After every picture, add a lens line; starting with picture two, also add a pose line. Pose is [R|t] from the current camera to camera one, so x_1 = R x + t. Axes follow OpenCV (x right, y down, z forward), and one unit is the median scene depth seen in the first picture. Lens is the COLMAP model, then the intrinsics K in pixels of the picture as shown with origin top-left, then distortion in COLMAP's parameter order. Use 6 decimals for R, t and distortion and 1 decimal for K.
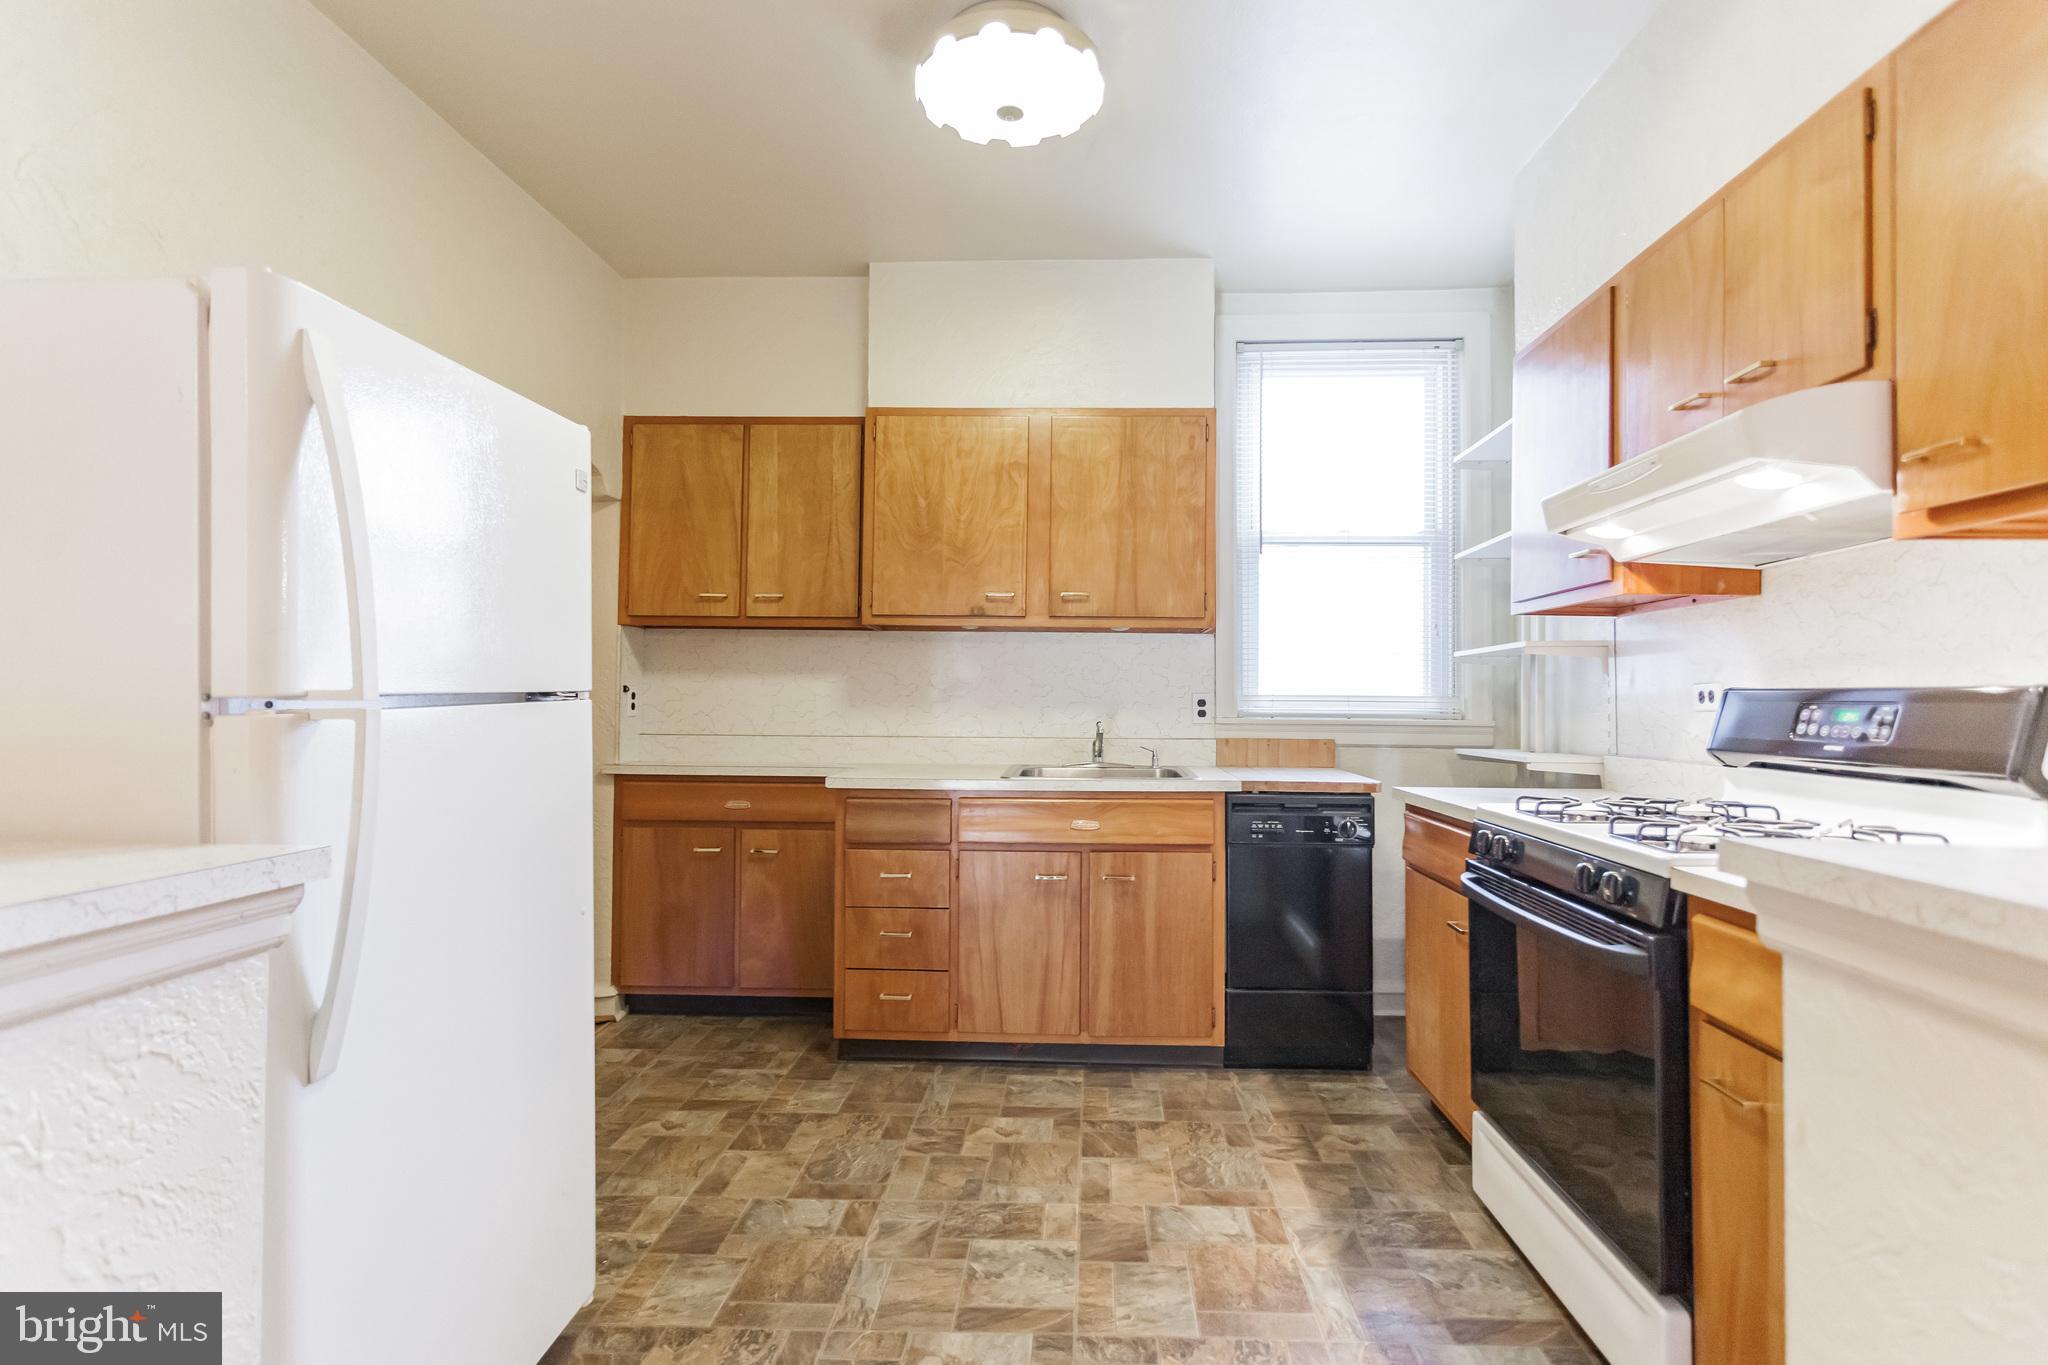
lens RADIAL K [[973.8, 0, 1046.5], [0, 973.8, 696.5], [0, 0, 1]] dist [0.004652, 0.000718]
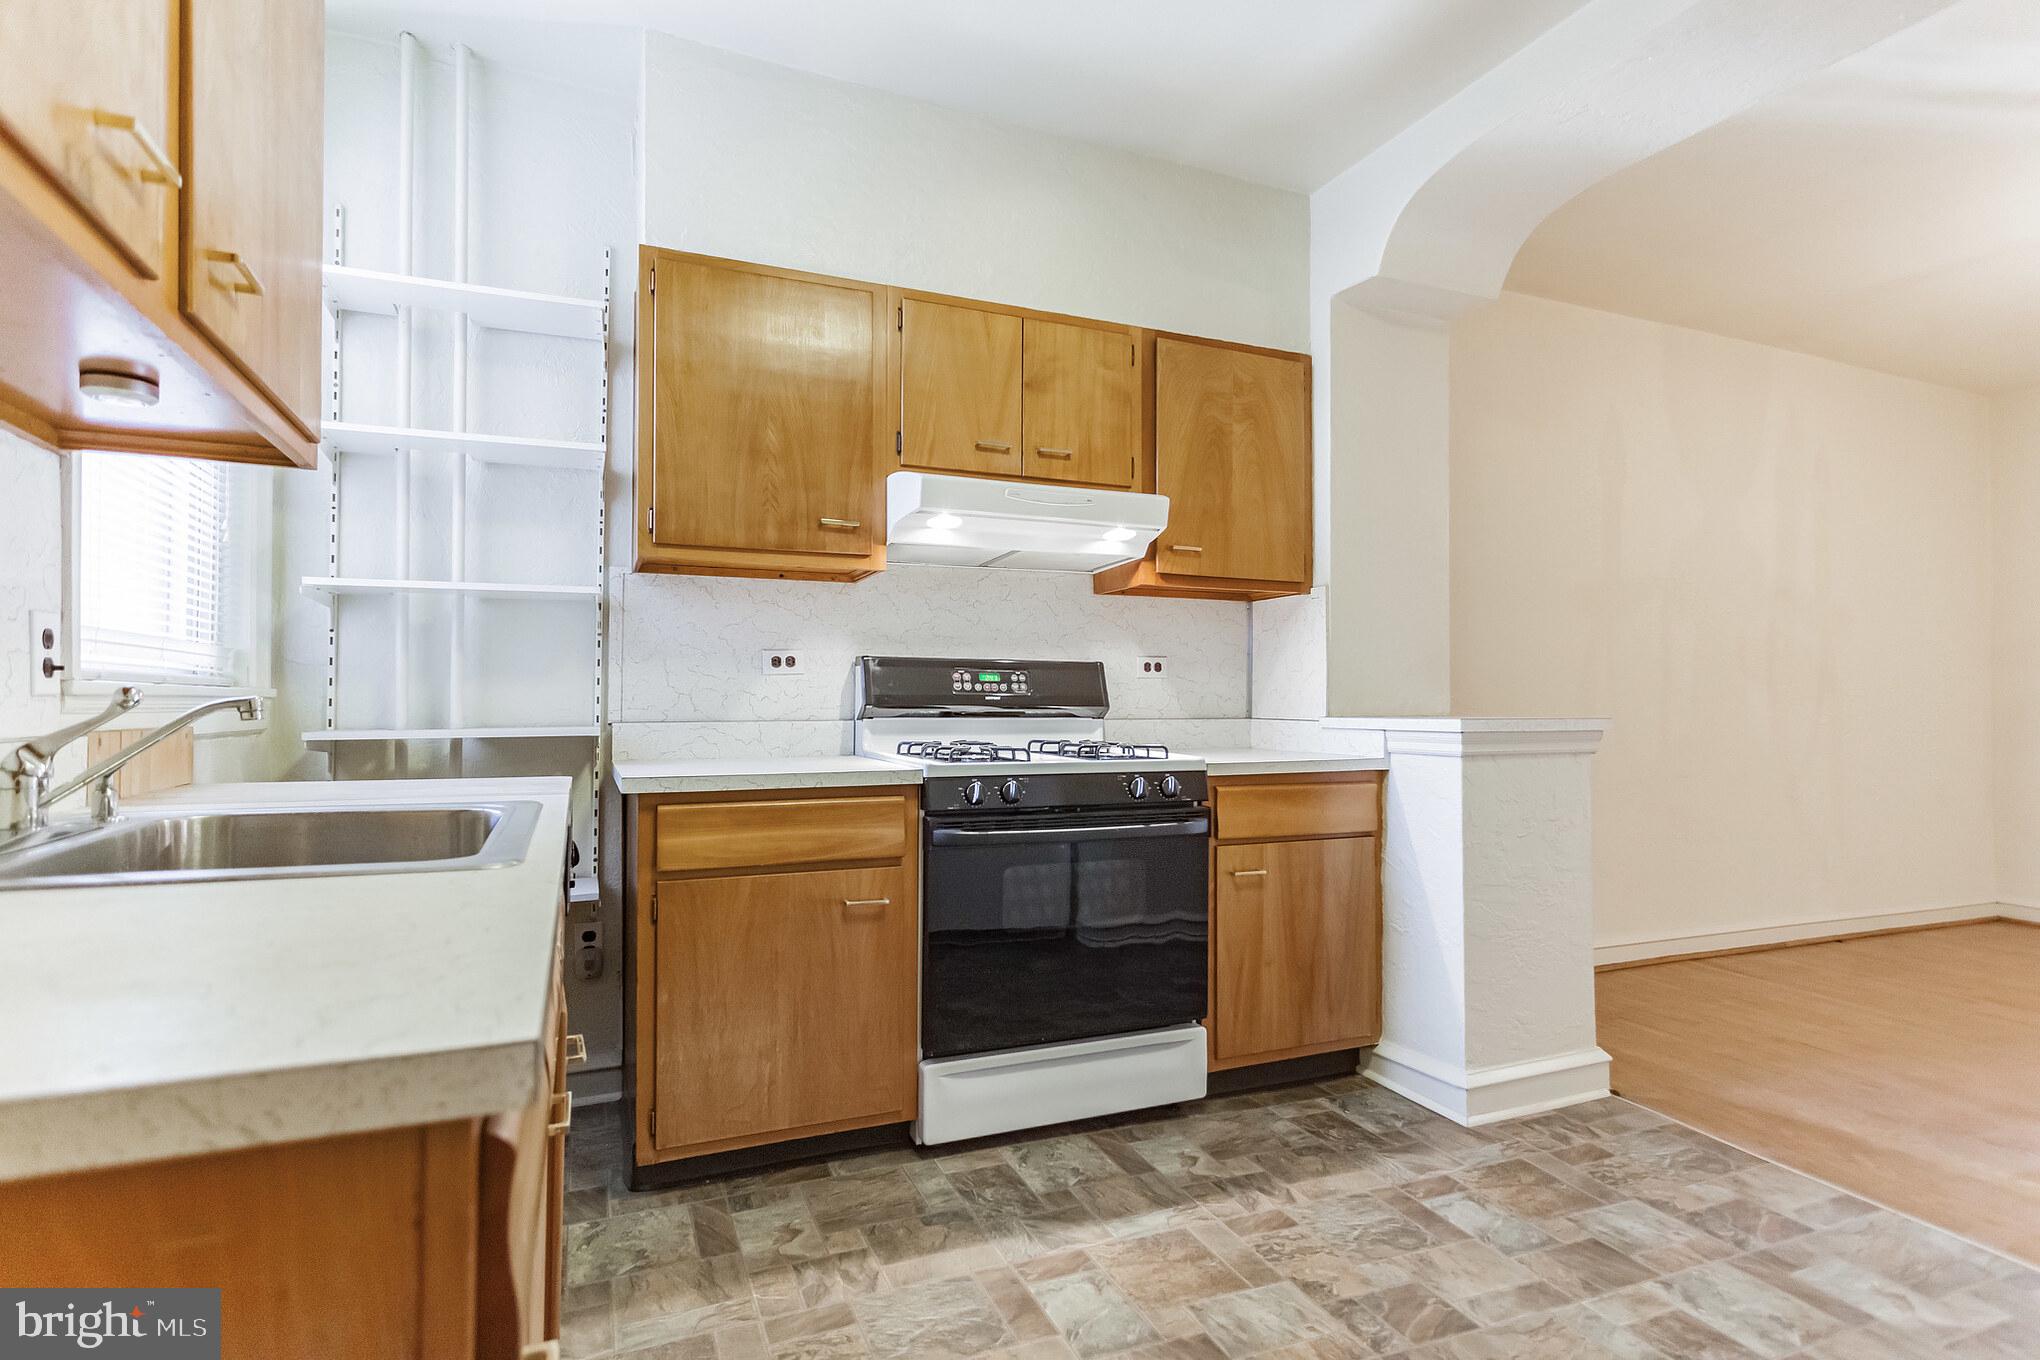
lens RADIAL K [[1038.7, 0, 1020.0], [0, 1038.7, 680.0], [0, 0, 1]] dist [0.003162, -0.000360]
pose [[-0.433112, -0.002327, 0.901337, -0.663953], [-0.019709, 0.999782, -0.006889, 0.033176], [-0.901125, -0.020748, -0.433064, 1.609985]]
